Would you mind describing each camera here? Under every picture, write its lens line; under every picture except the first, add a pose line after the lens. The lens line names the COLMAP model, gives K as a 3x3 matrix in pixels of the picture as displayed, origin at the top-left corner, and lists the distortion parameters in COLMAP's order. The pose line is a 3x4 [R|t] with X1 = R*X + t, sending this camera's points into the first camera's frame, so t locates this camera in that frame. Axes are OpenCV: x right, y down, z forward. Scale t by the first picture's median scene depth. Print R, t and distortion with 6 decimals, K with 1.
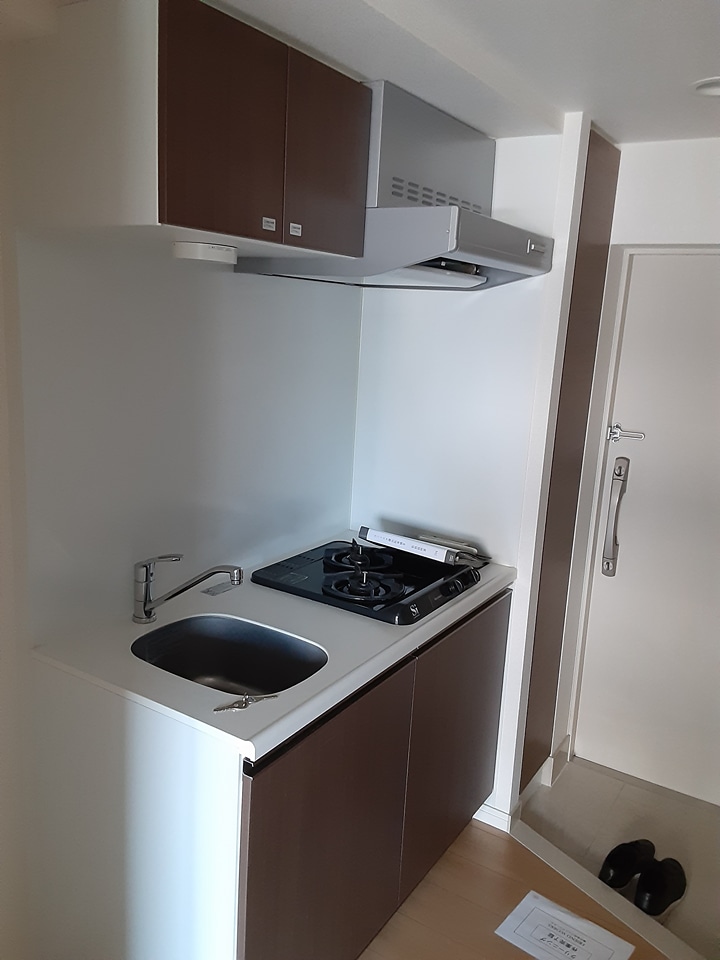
lens RADIAL K [[775.3, 0, 360.1], [0, 775.3, 474.3], [0, 0, 1]] dist [0.114697, -0.157241]
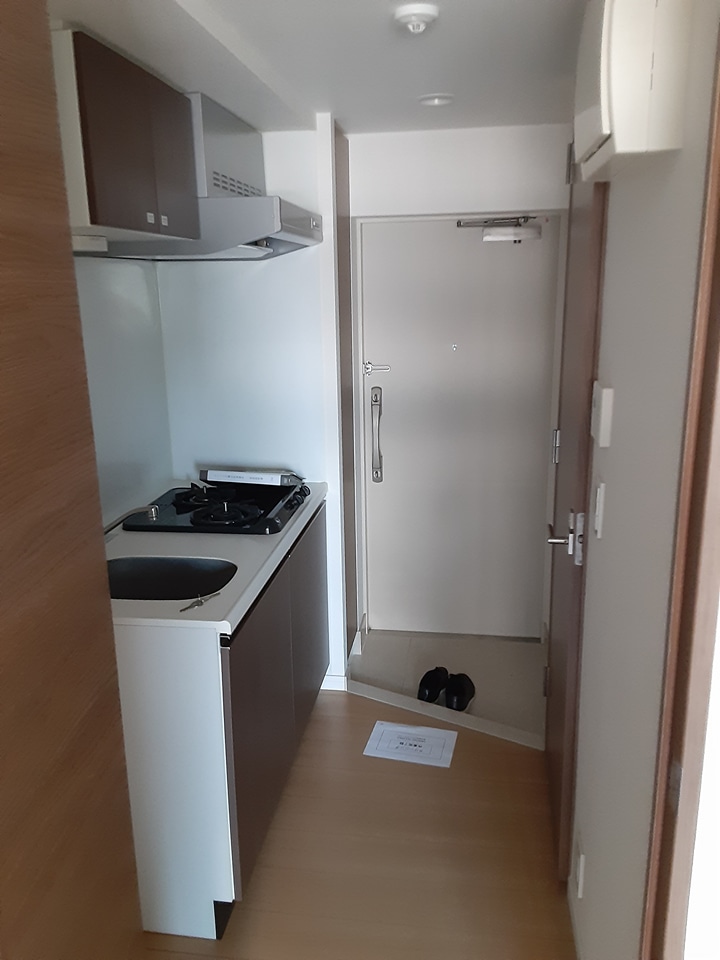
lens RADIAL K [[775.3, 0, 360.1], [0, 775.3, 474.3], [0, 0, 1]] dist [0.114697, -0.157241]
pose [[0.906735, -0.169386, 0.386185, -0.249154], [0.150242, 0.985450, 0.079474, 0.017670], [-0.394028, -0.014040, 0.918991, -0.179418]]
